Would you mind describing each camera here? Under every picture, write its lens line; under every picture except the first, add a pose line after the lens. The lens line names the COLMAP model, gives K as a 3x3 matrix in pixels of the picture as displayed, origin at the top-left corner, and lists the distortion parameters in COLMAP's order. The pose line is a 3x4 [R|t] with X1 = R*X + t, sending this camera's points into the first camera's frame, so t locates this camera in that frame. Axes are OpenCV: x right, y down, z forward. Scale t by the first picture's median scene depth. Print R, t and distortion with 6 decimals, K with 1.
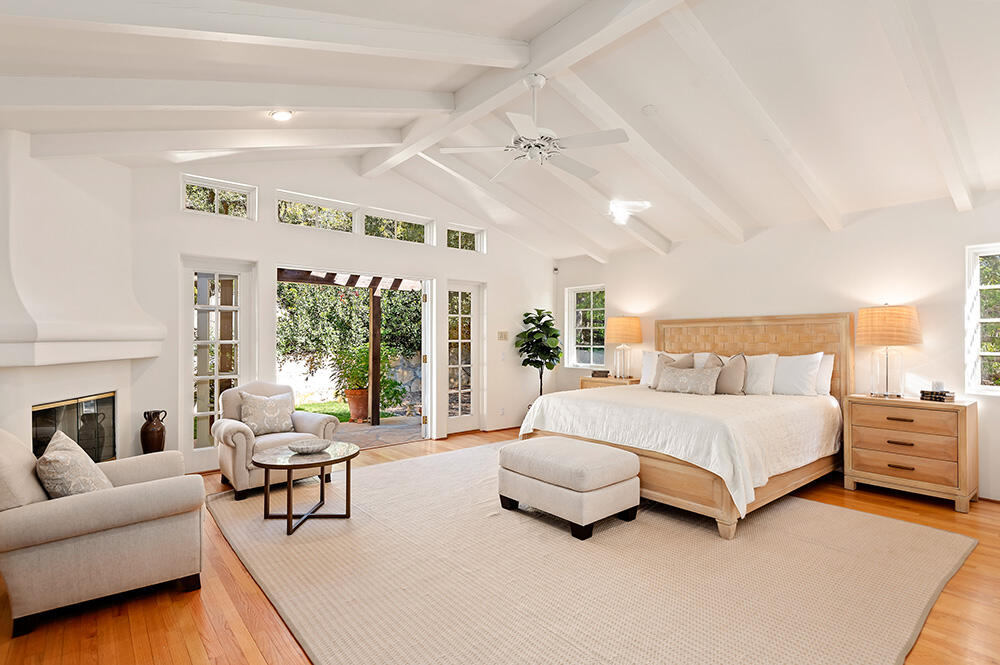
lens RADIAL K [[516.1, 0, 497.6], [0, 516.1, 334.9], [0, 0, 1]] dist [0.015038, -0.001831]
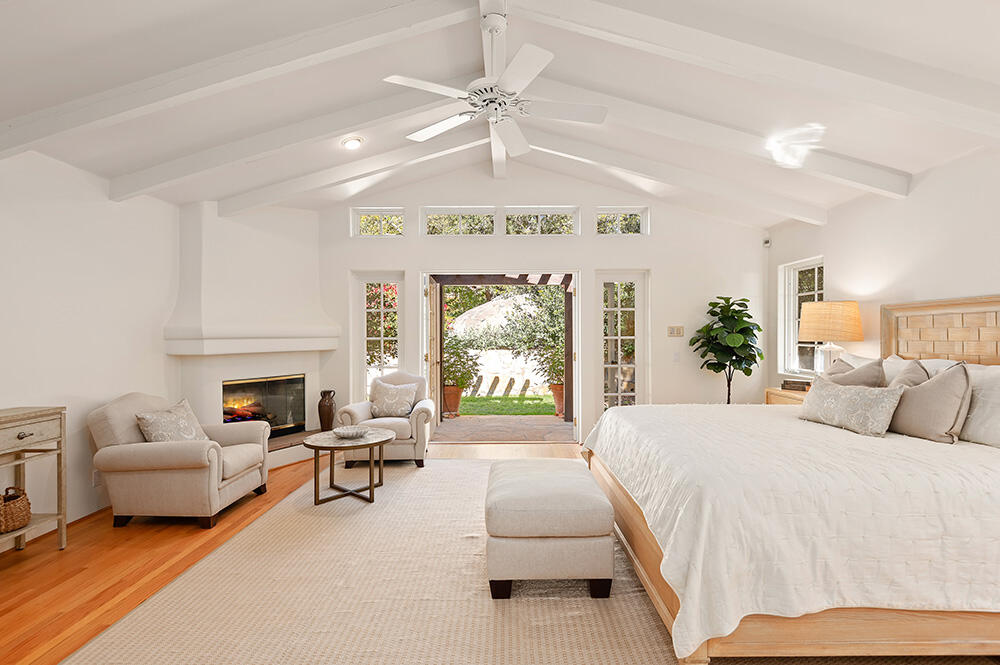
lens RADIAL K [[485.5, 0, 500.6], [0, 485.5, 331.3], [0, 0, 1]] dist [0.014111, -0.002371]
pose [[0.753296, -0.007306, -0.657641, 0.348912], [0.008203, 0.999965, -0.001713, 0.000833], [0.657630, -0.004104, 0.753330, 0.248993]]
